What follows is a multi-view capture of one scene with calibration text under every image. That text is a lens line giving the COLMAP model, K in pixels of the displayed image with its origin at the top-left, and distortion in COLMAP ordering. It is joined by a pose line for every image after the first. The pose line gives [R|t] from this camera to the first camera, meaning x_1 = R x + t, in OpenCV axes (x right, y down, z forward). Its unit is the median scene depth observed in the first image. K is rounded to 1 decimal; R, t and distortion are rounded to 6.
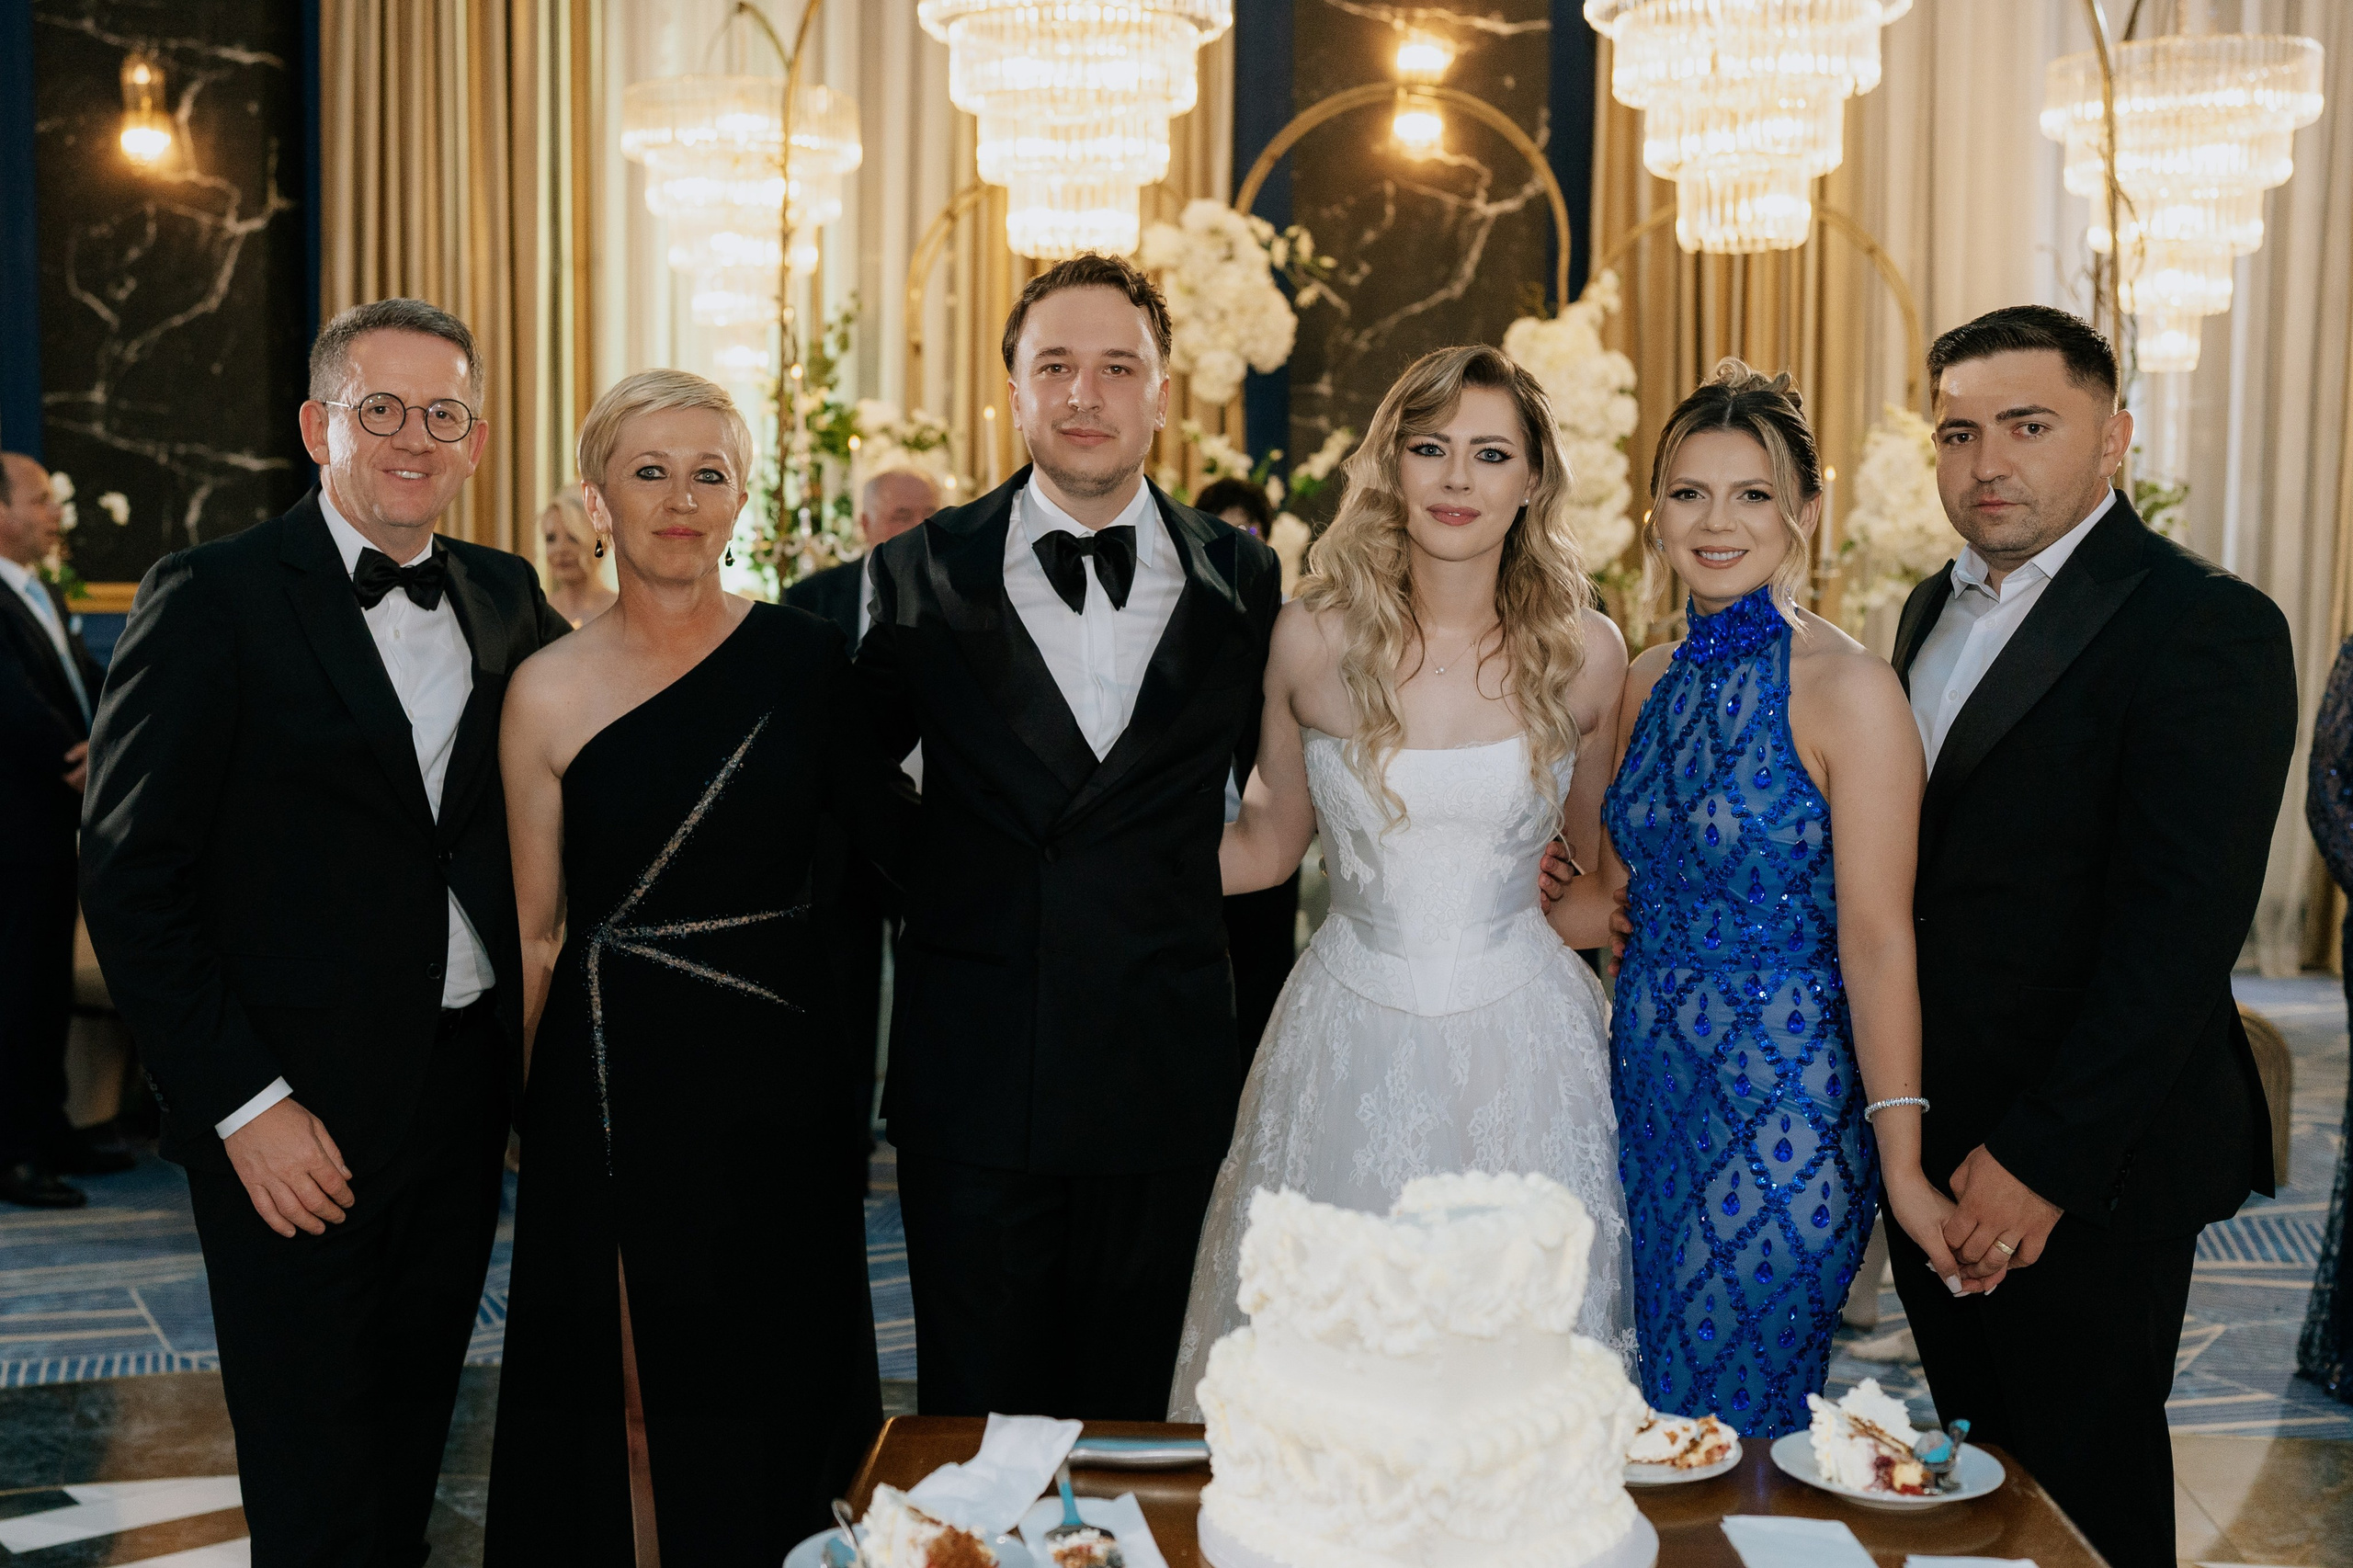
lens RADIAL K [[2540.7, 0, 1118.7], [0, 2540.7, 761.9], [0, 0, 1]] dist [-0.023468, 0.000000]
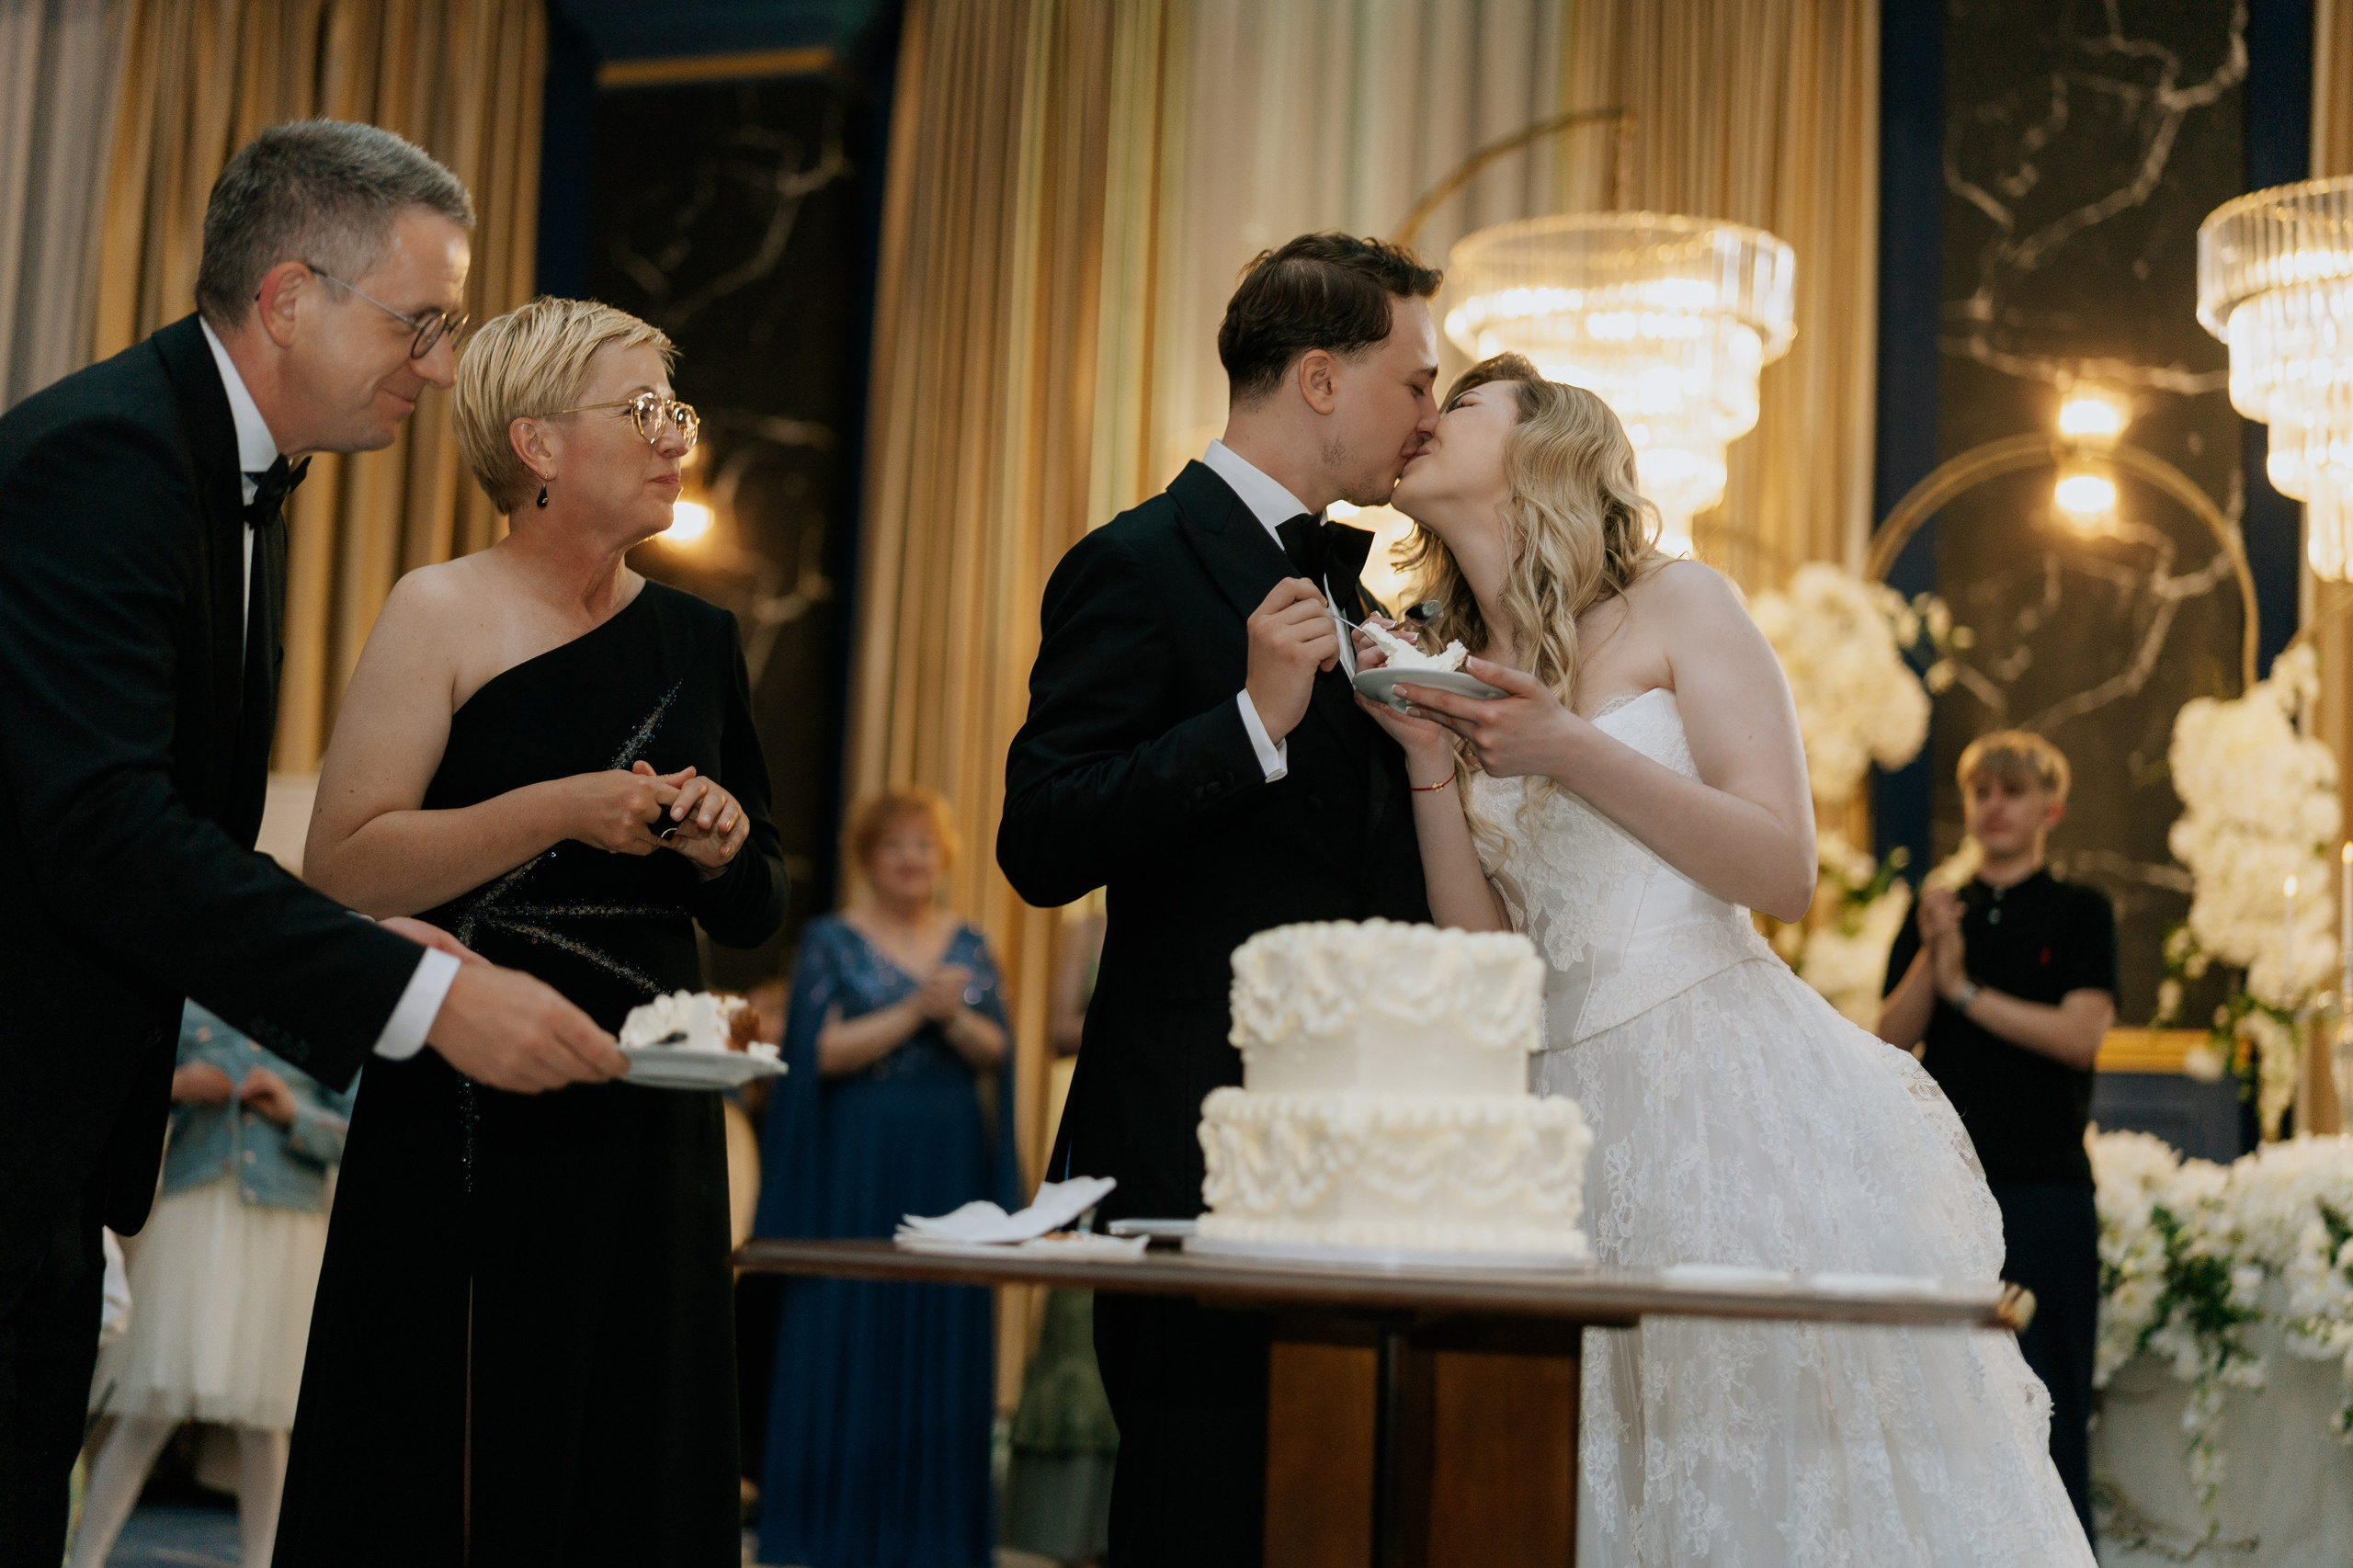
lens RADIAL K [[3310.6, 0, 1167.4], [0, 3310.6, 775.8], [0, 0, 1]] dist [-0.007776, 0.000000]
pose [[0.976749, 0.013292, -0.213975, 0.055192], [-0.056093, 0.979152, -0.195231, 0.079522], [0.206919, 0.202694, 0.957131, -0.119701]]
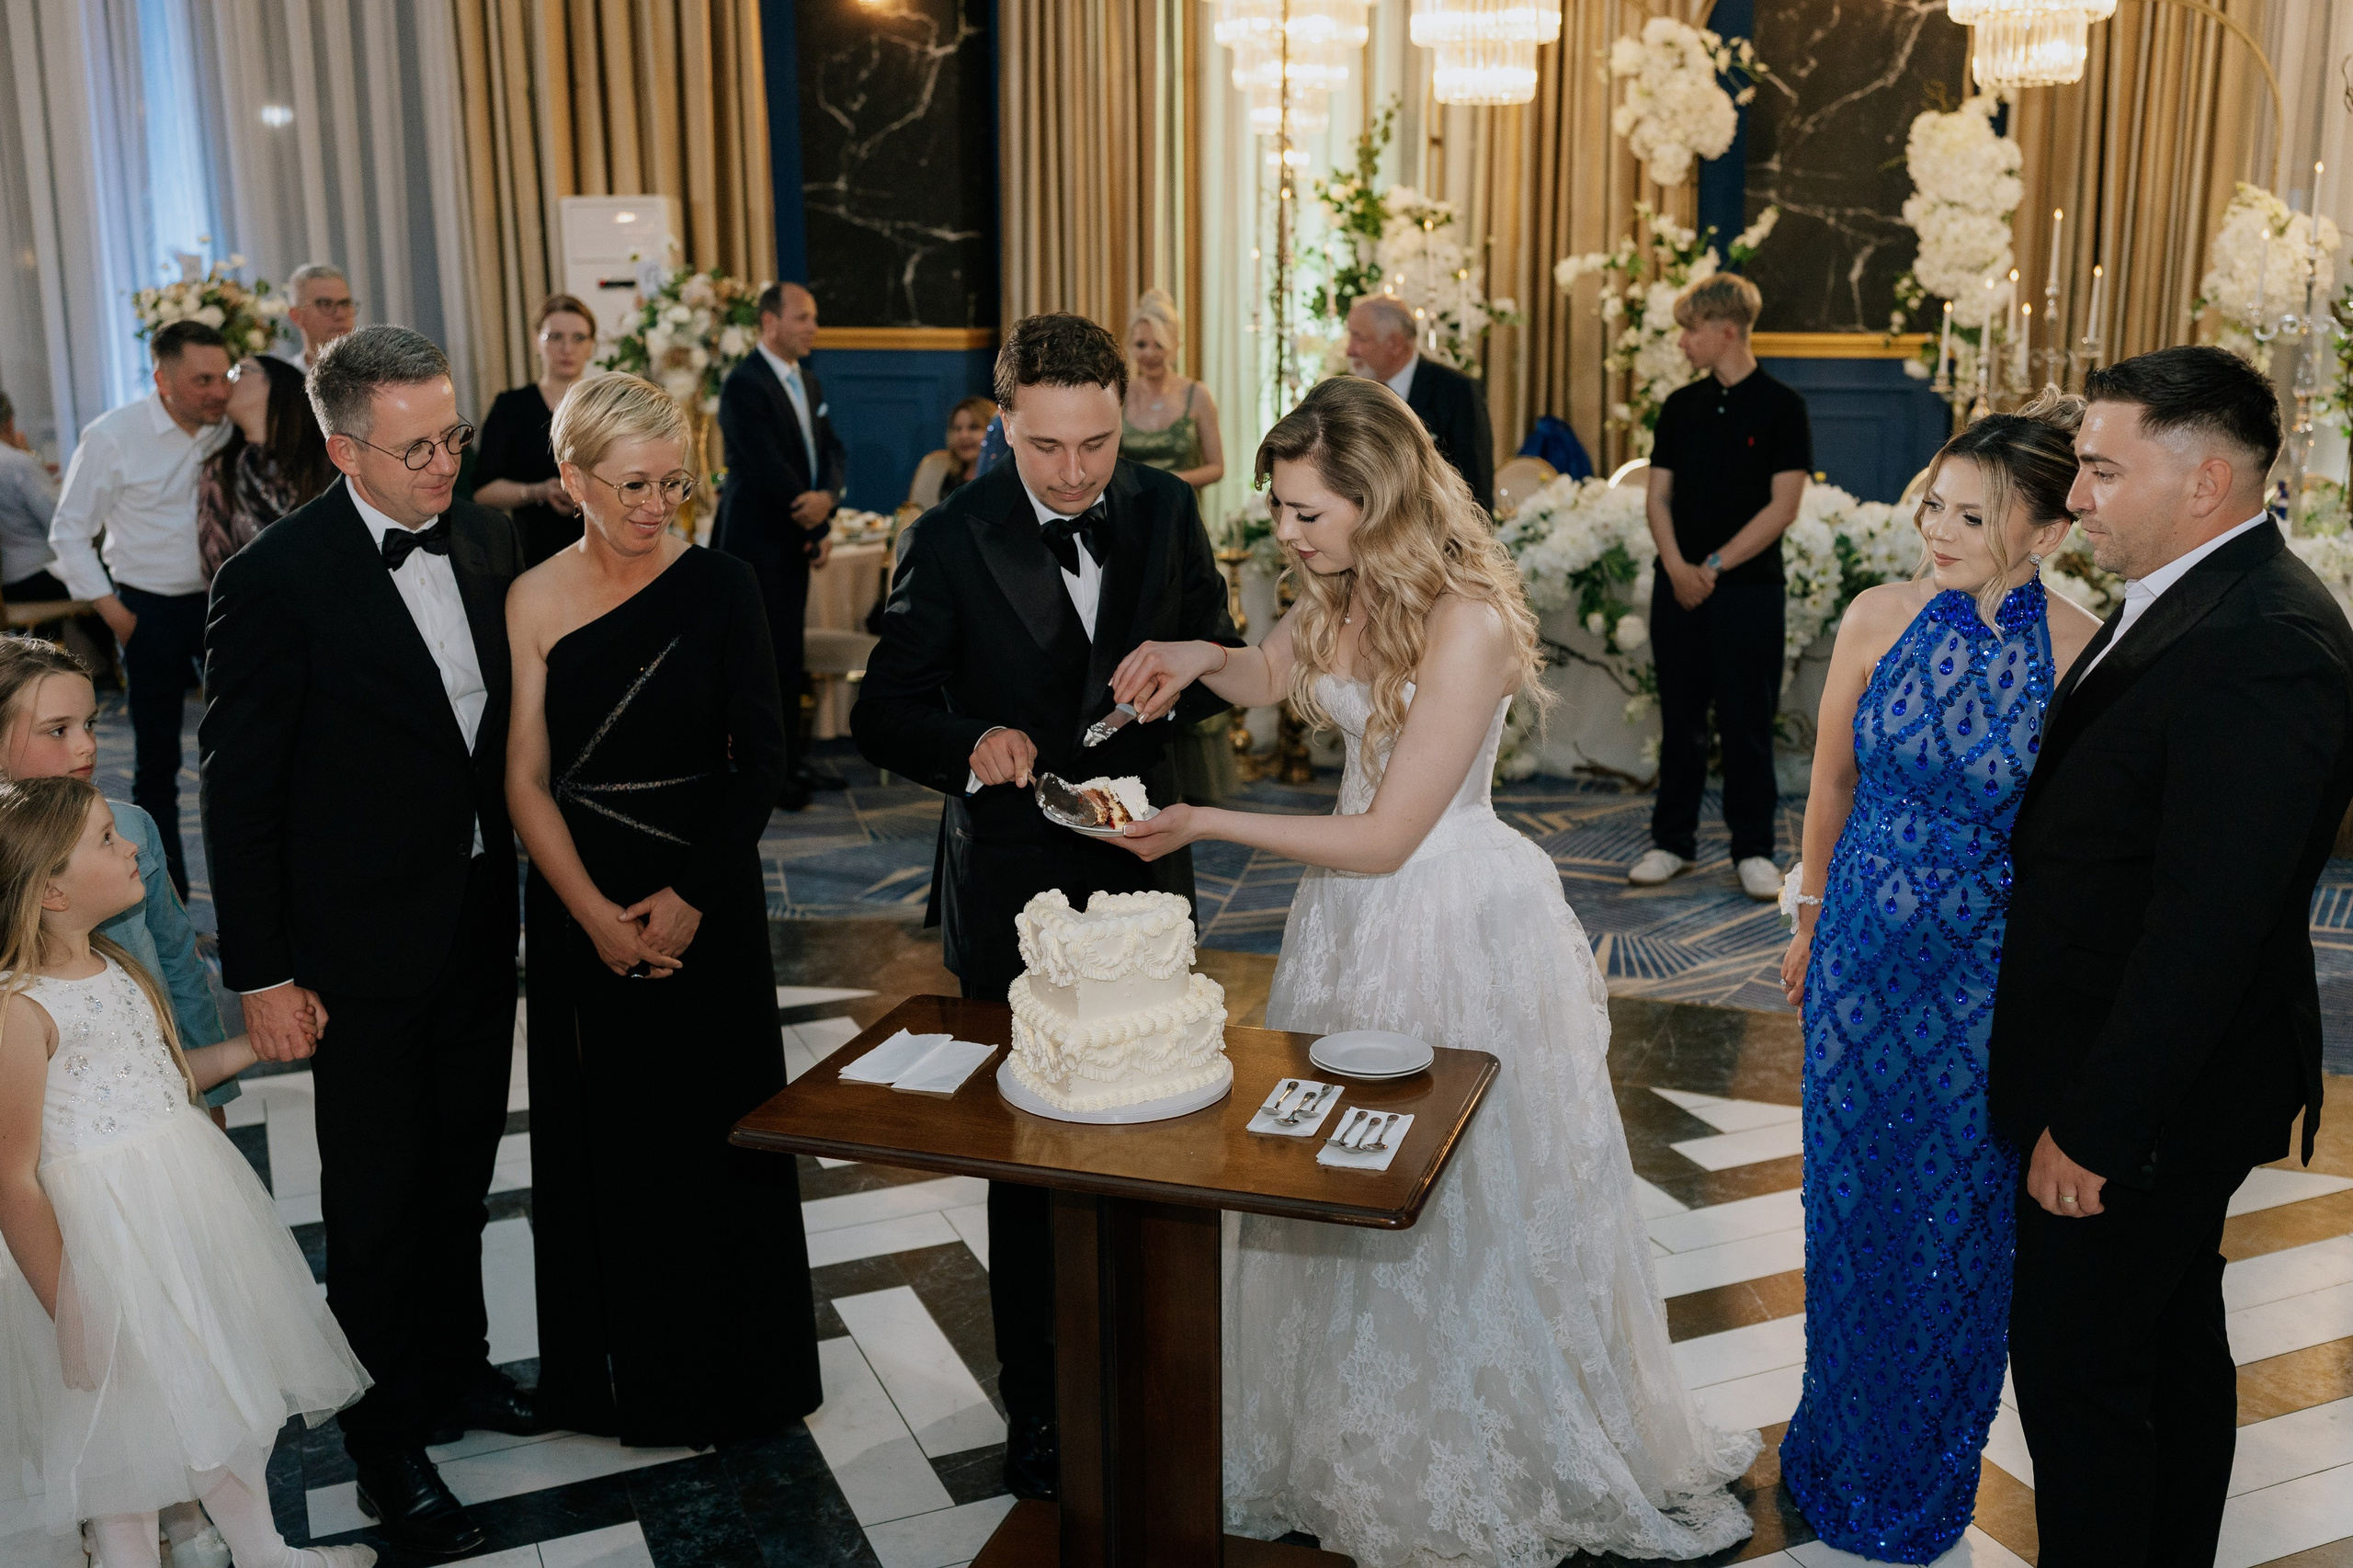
lens RADIAL K [[2245.7, 0, 1183.0], [0, 2245.7, 788.0], [0, 0, 1]] dist [-0.004726, 0.000000]
pose [[0.964160, 0.051518, -0.260271, 0.104546], [-0.008937, 0.986717, 0.162204, -0.025597], [0.265170, -0.154065, 0.951814, -0.143437]]
